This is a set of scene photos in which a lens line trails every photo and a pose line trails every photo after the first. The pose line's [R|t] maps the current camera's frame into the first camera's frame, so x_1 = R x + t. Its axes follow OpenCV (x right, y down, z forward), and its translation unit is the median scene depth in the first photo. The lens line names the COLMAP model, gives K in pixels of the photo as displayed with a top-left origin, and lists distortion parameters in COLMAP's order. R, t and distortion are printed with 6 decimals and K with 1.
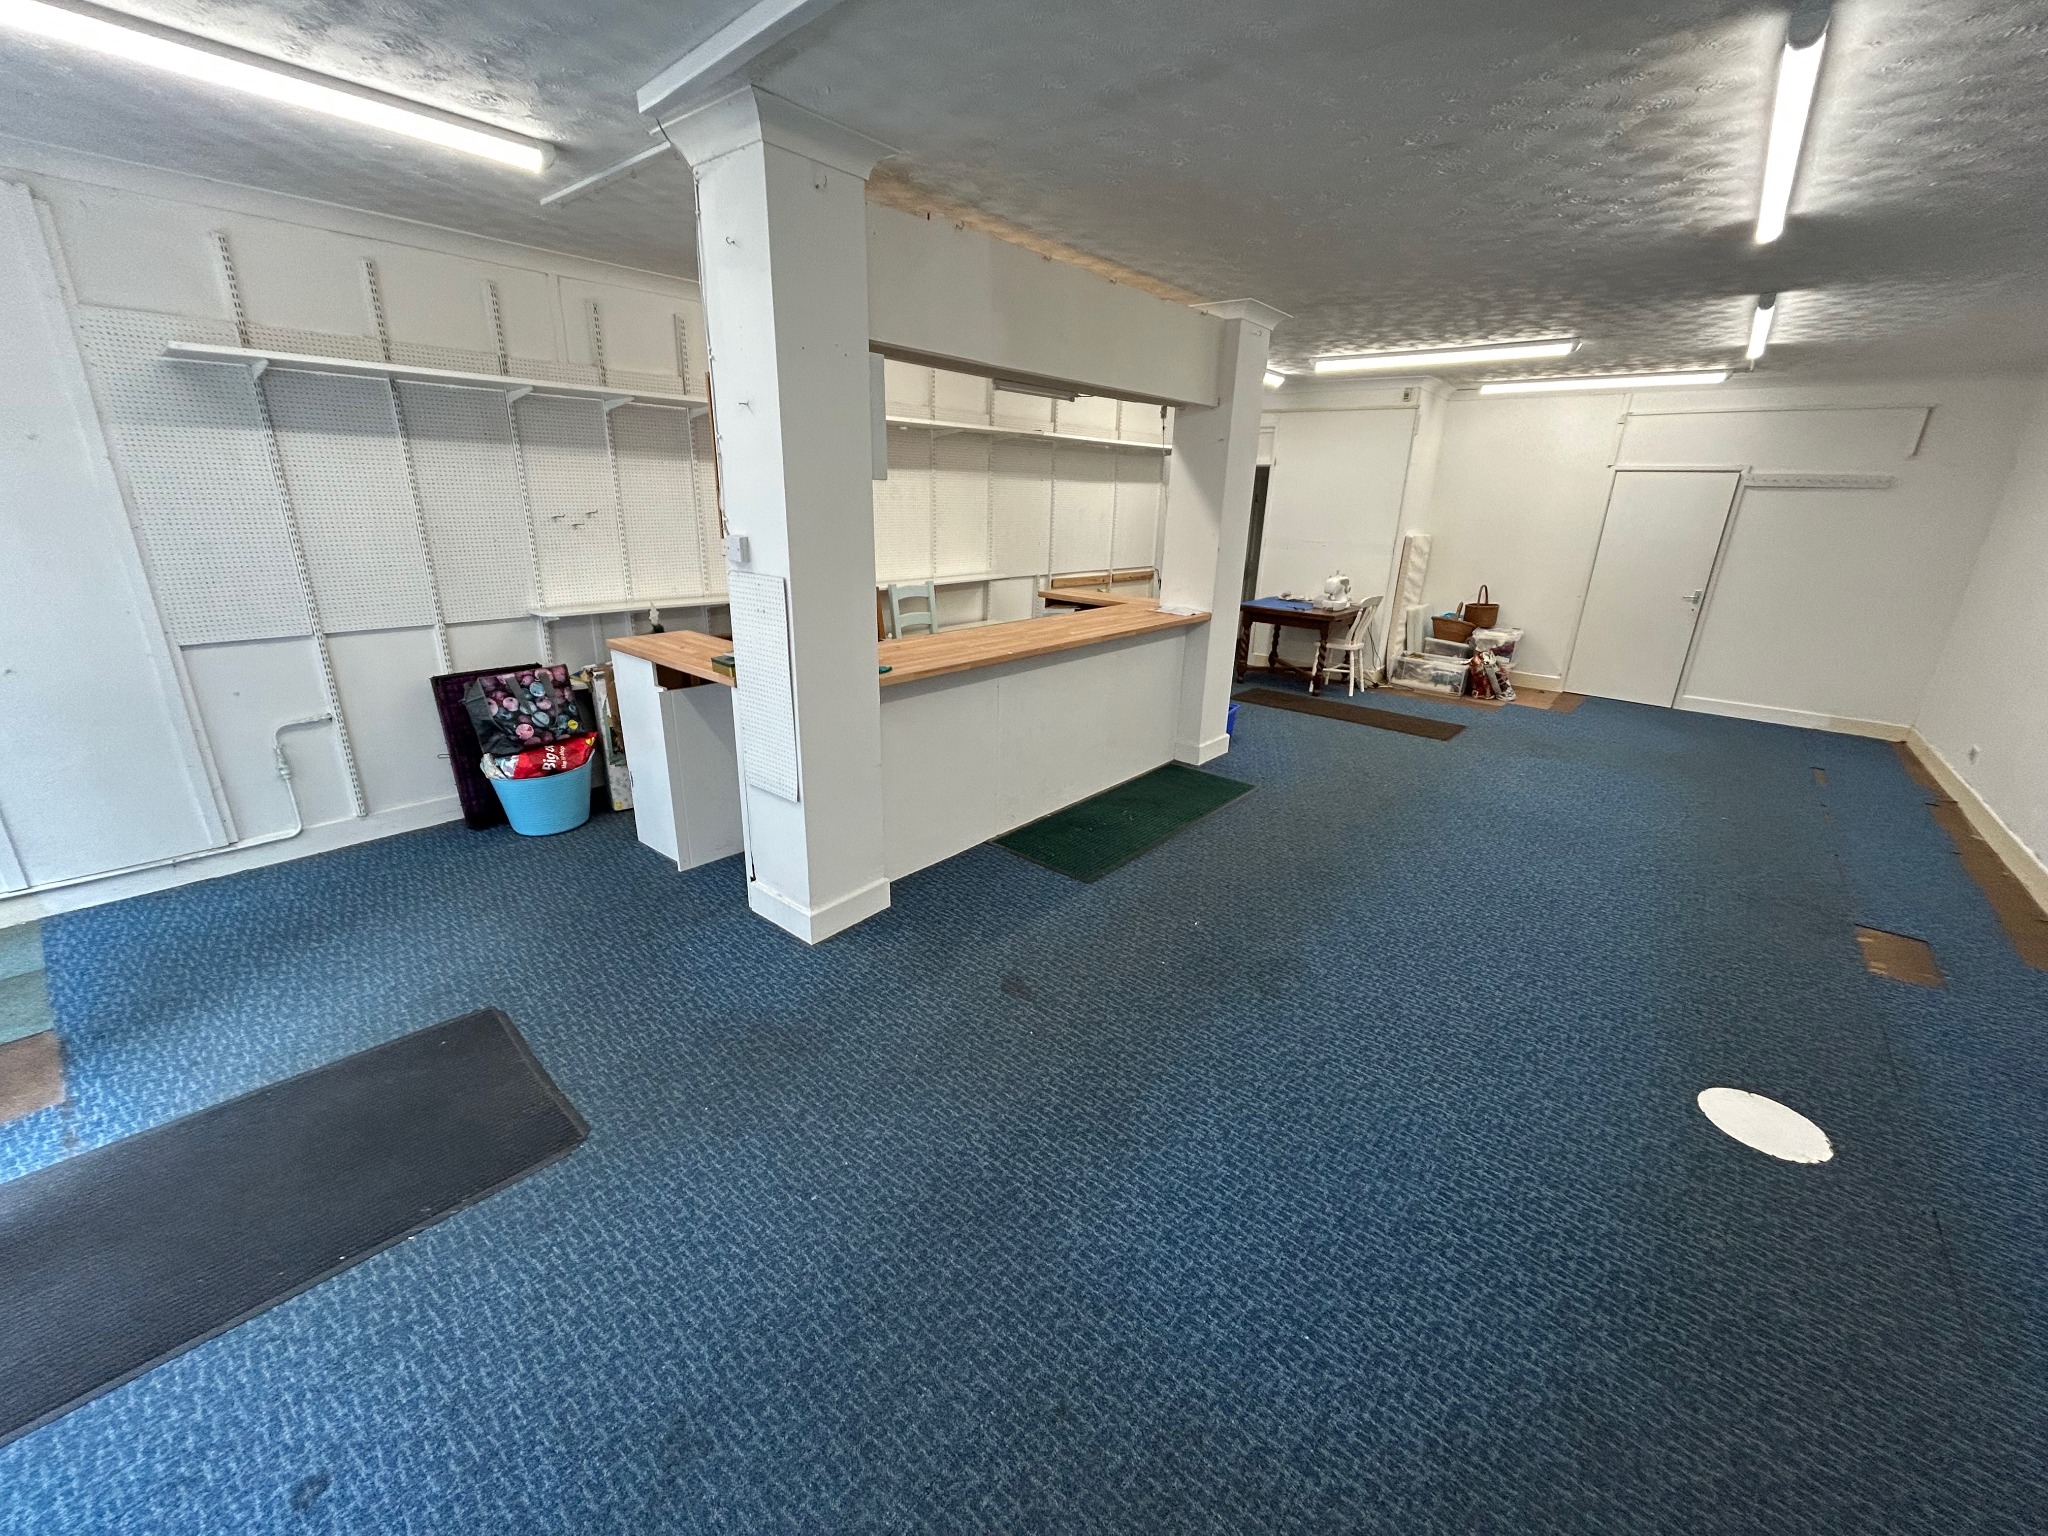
lens RADIAL K [[820.1, 0, 1030.9], [0, 820.1, 762.8], [0, 0, 1]] dist [0.002105, -0.000712]
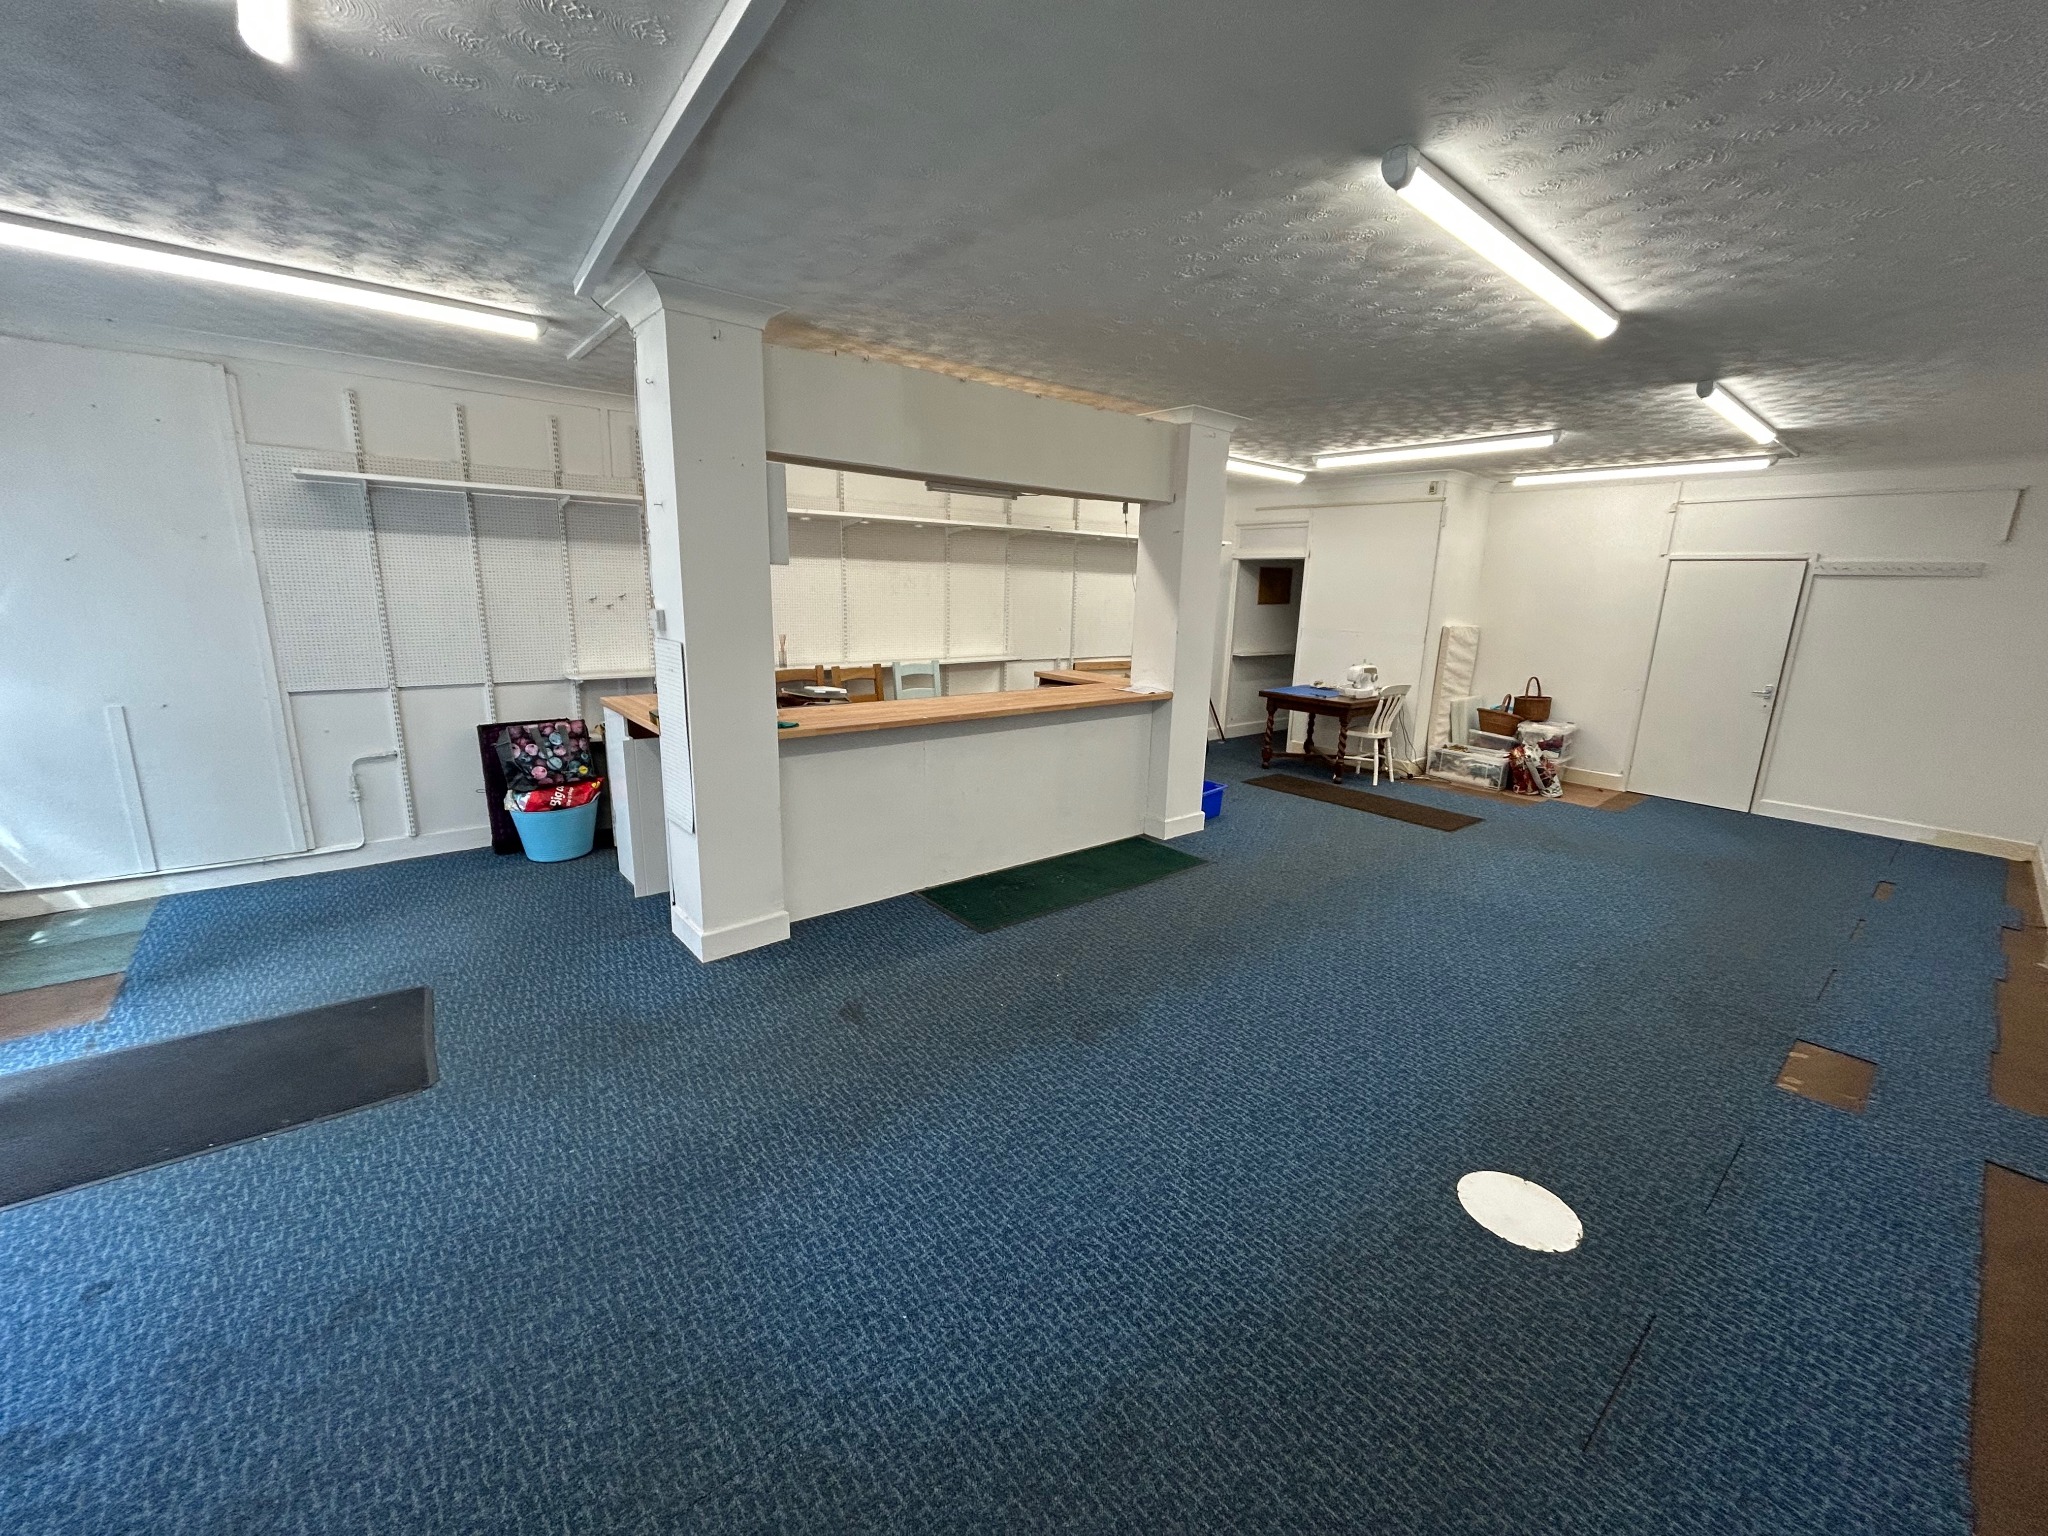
lens RADIAL K [[820.1, 0, 1030.3], [0, 820.1, 764.3], [0, 0, 1]] dist [0.002105, -0.000712]
pose [[0.984459, 0.036845, -0.171704, 0.326568], [-0.055204, 0.993106, -0.103405, 0.037812], [0.166710, 0.111277, 0.979707, -0.059454]]
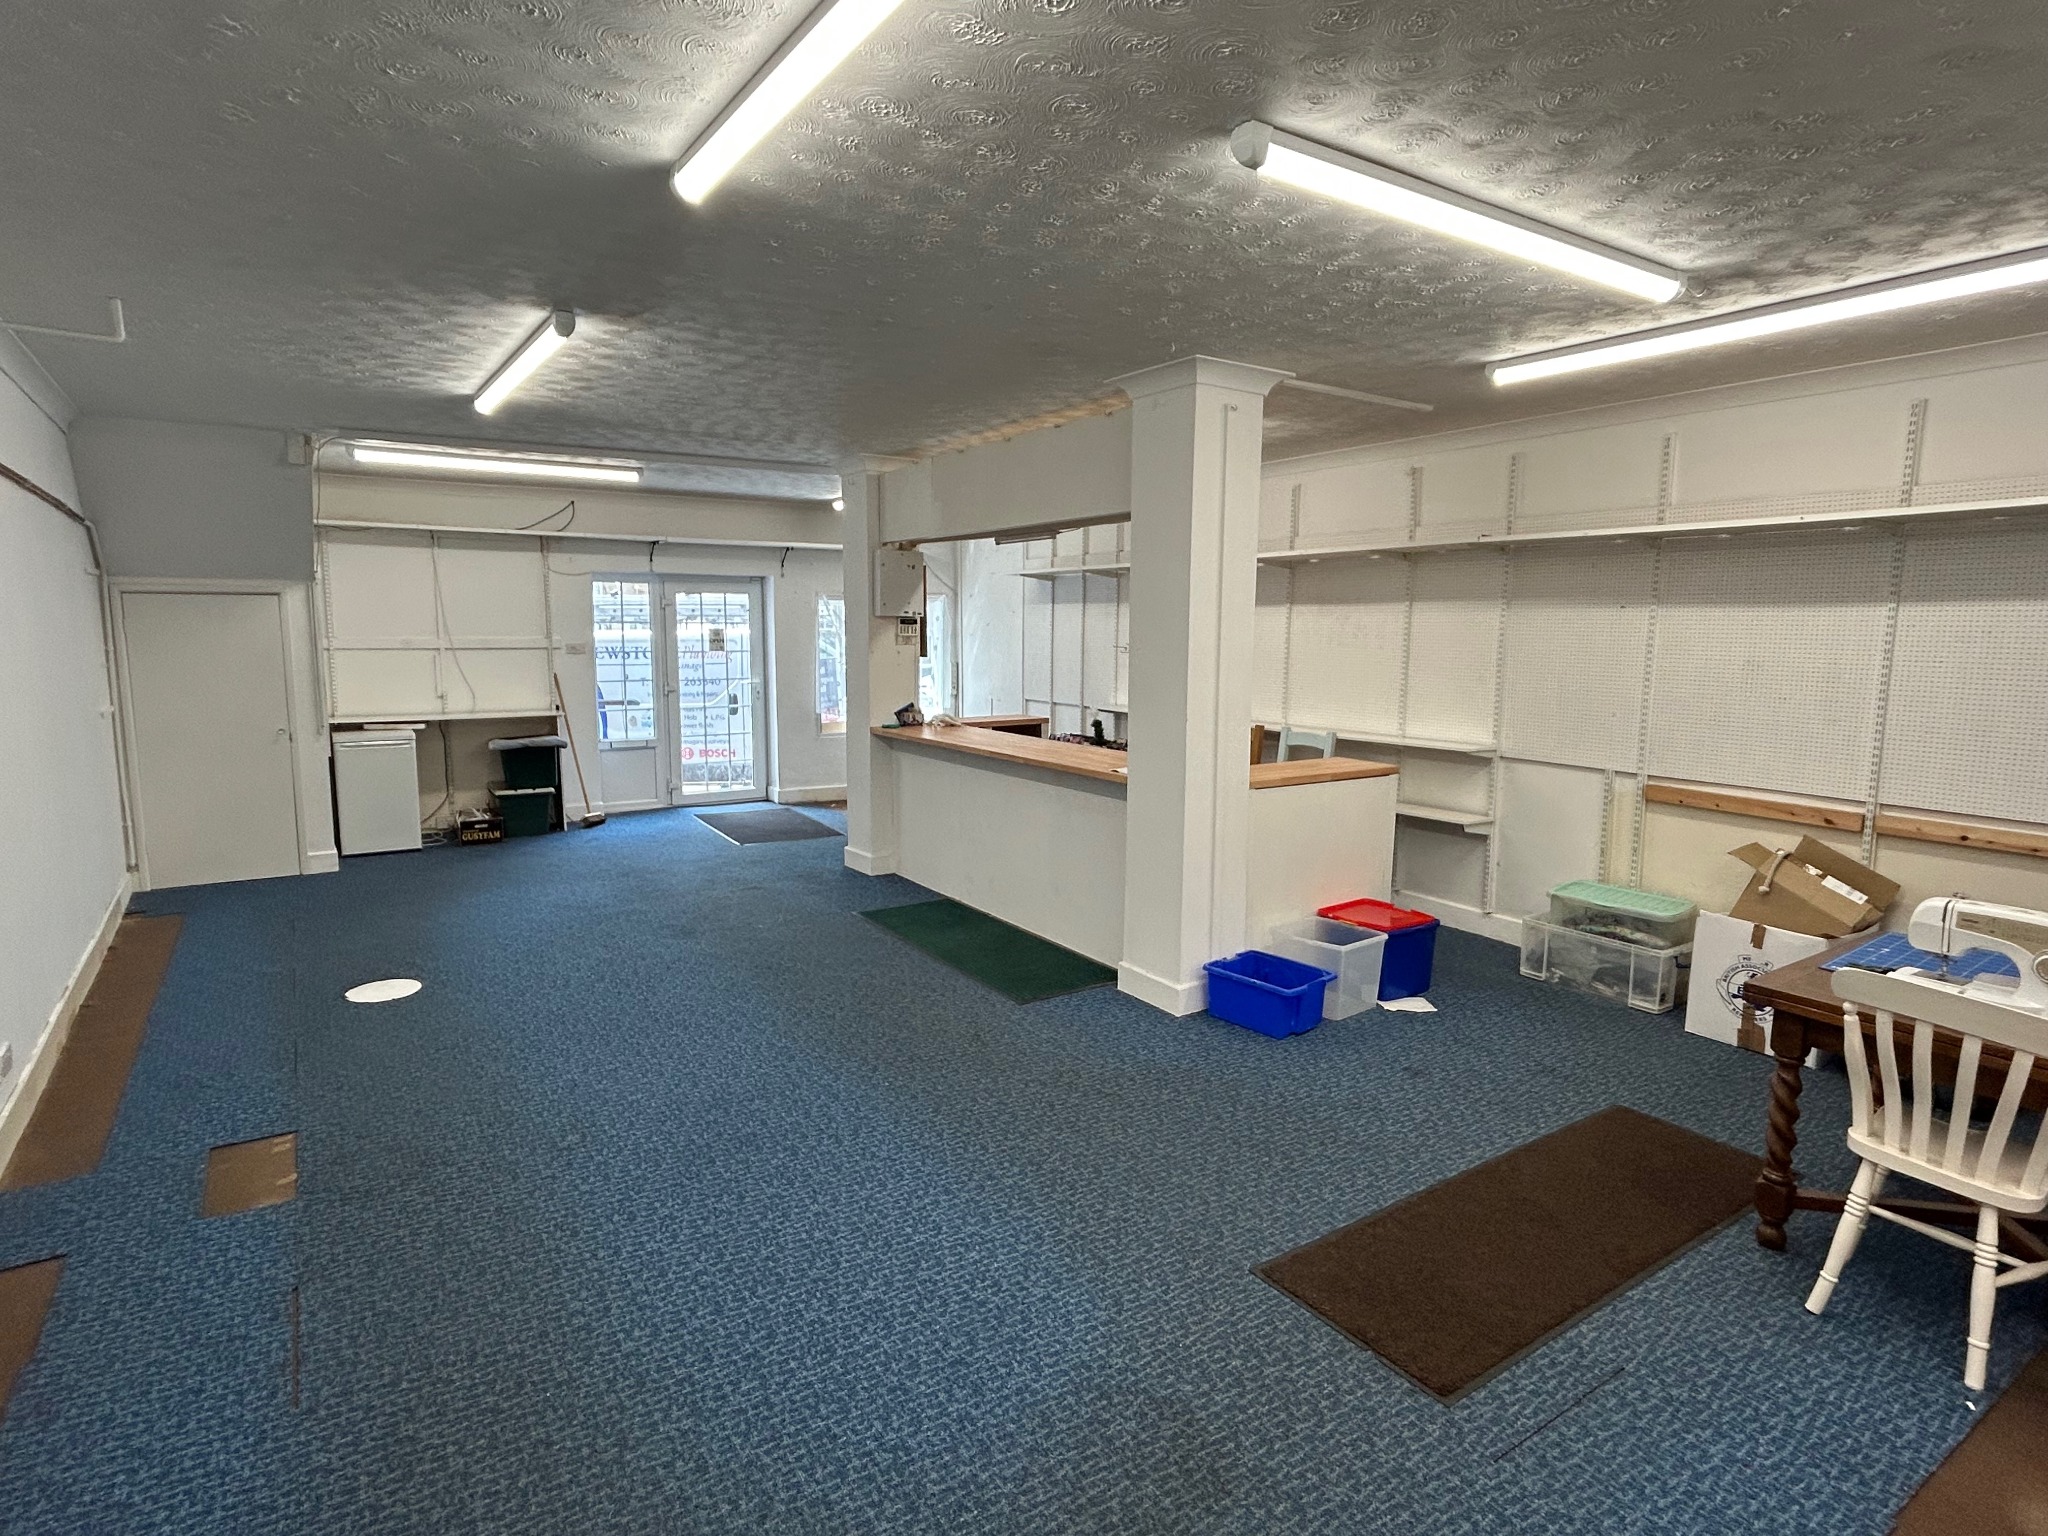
lens RADIAL K [[1098.2, 0, 1026.1], [0, 1098.2, 762.2], [0, 0, 1]] dist [-0.000920, 0.003160]
pose [[-0.283639, 0.091754, -0.954531, 1.702293], [-0.318466, 0.929902, 0.184018, -0.500250], [0.904505, 0.356180, -0.234536, 1.664352]]
